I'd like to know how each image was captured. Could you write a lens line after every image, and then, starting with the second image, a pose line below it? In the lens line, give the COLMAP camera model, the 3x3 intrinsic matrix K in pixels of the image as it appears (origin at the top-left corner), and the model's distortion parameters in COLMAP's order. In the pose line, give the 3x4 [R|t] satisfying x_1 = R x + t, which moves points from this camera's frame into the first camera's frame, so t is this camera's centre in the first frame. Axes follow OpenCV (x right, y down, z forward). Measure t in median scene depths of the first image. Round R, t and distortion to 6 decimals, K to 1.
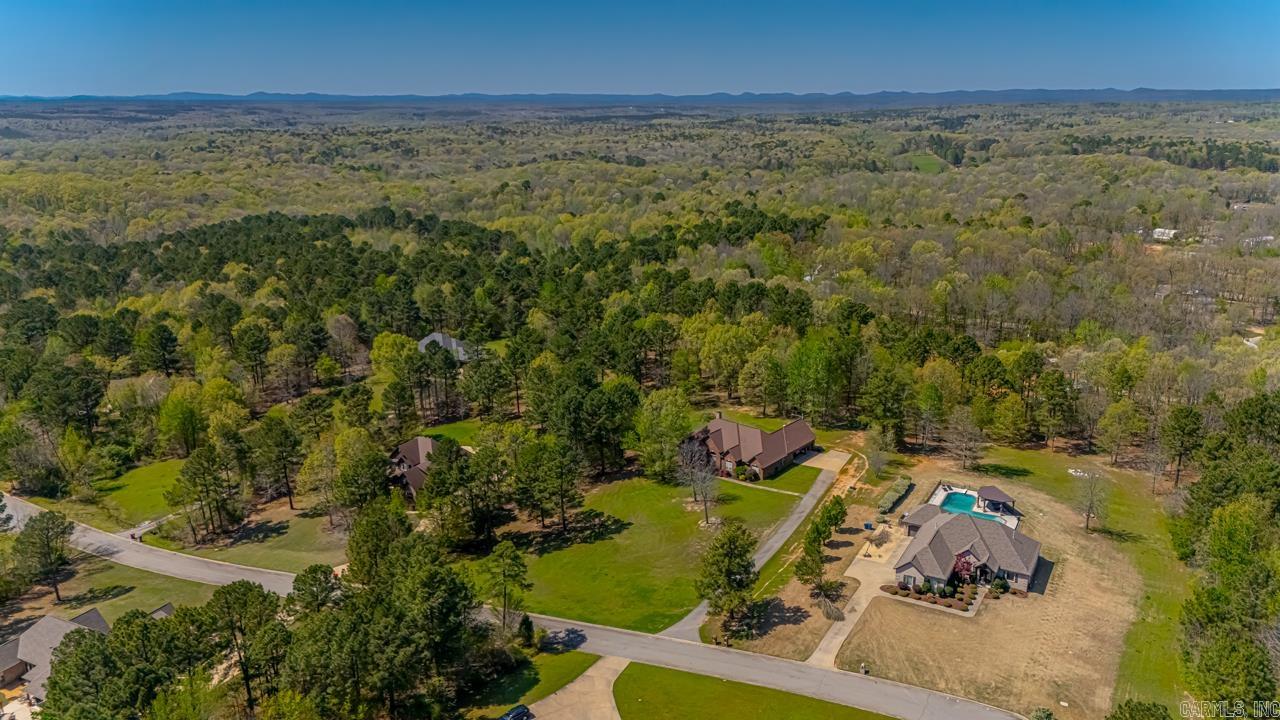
lens RADIAL K [[930.1, 0, 648.2], [0, 930.1, 363.9], [0, 0, 1]] dist [0.082455, -0.084440]
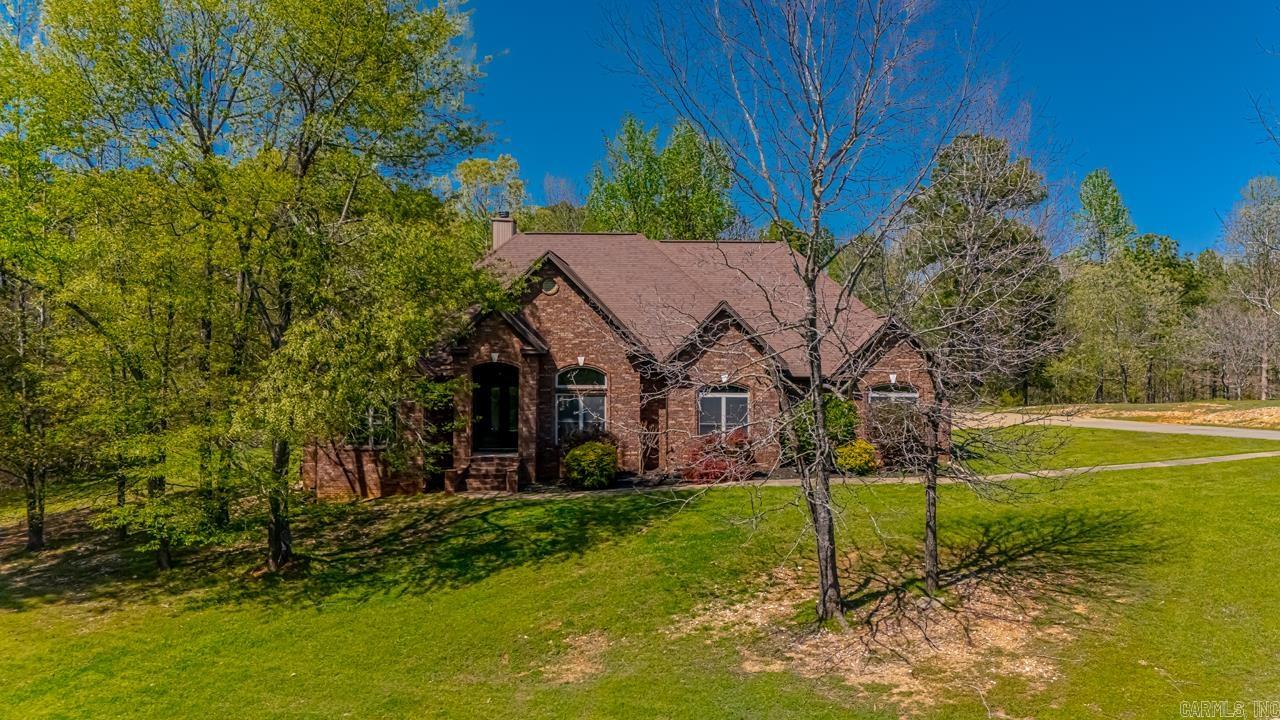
lens RADIAL K [[930.1, 0, 582.5], [0, 930.1, 387.8], [0, 0, 1]] dist [0.082455, -0.084440]
pose [[0.840062, -0.034734, 0.541378, -0.011056], [0.145123, 0.975966, -0.162572, 0.076511], [-0.522719, 0.215137, 0.824913, 0.521607]]
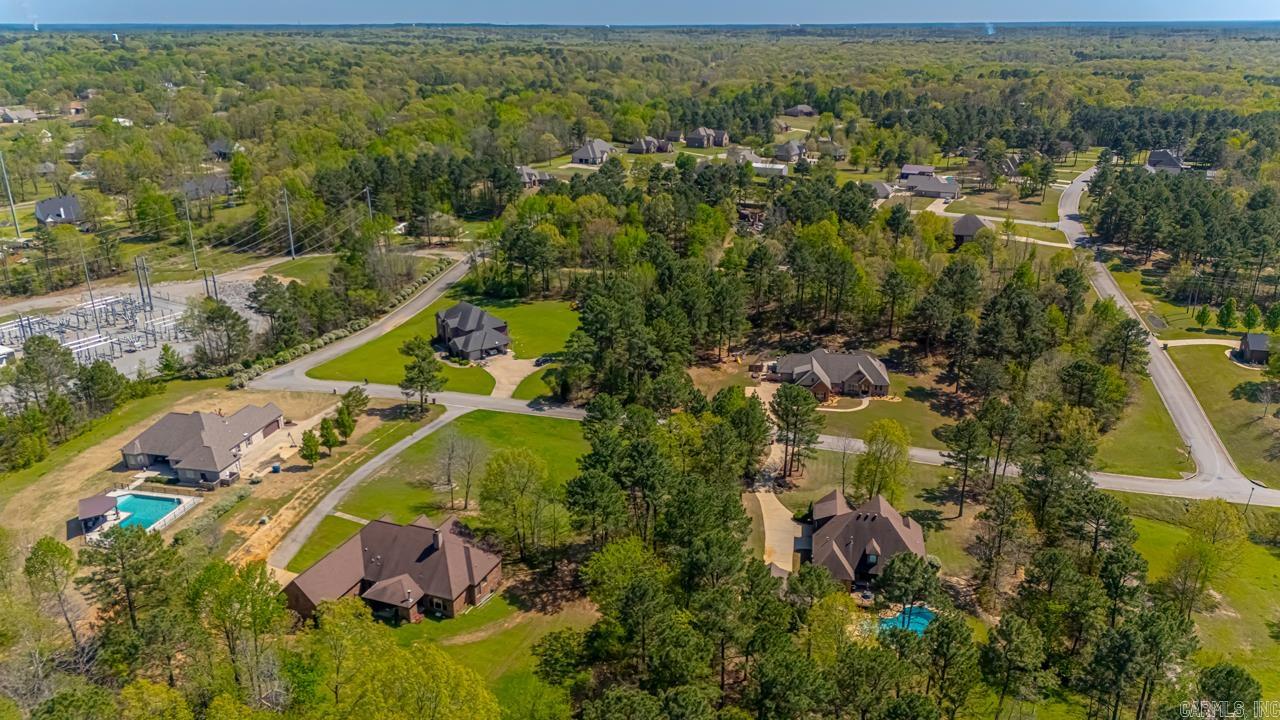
lens RADIAL K [[930.1, 0, 644.9], [0, 930.1, 360.2], [0, 0, 1]] dist [0.082455, -0.084440]
pose [[-0.953253, 0.101270, -0.284699, 0.069067], [-0.086589, 0.811113, 0.578444, -0.259464], [0.289502, 0.576056, -0.764427, 0.904117]]
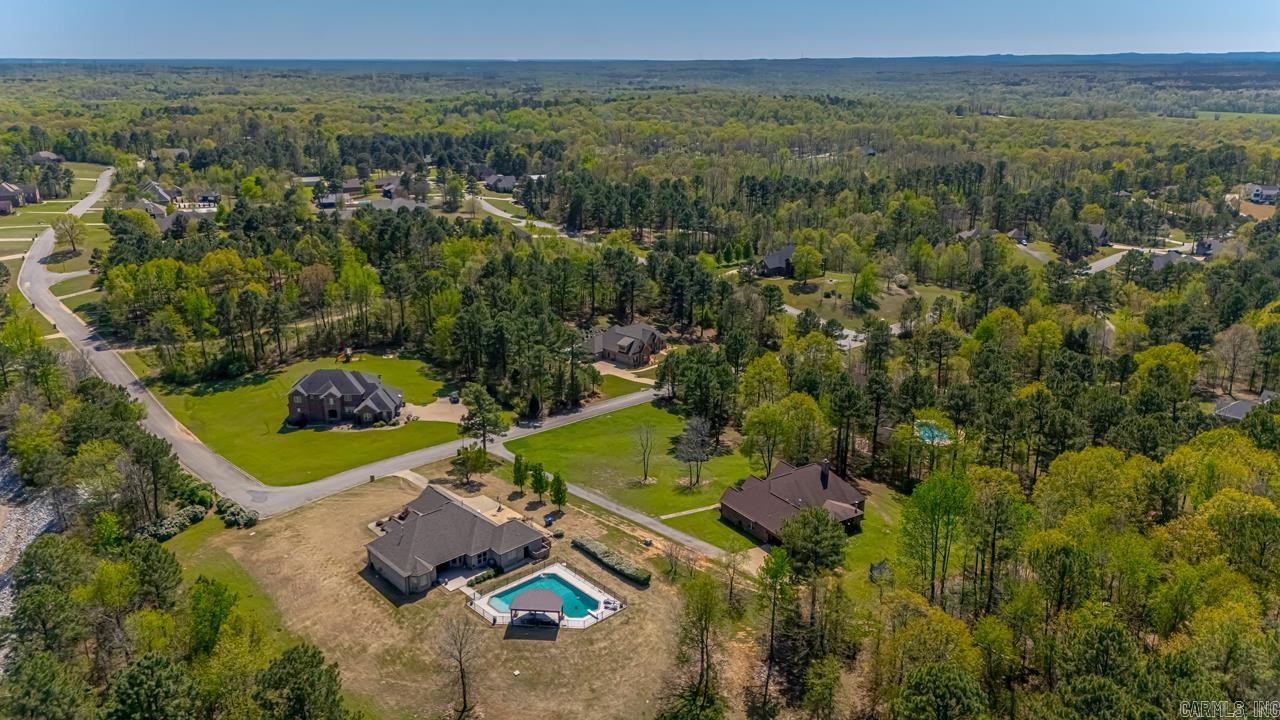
lens RADIAL K [[930.1, 0, 641.1], [0, 930.1, 359.1], [0, 0, 1]] dist [0.082455, -0.084440]
pose [[-0.304835, 0.286960, -0.908146, 0.507694], [-0.271400, 0.887822, 0.371638, -0.172621], [0.912917, 0.359759, -0.192758, 0.609078]]
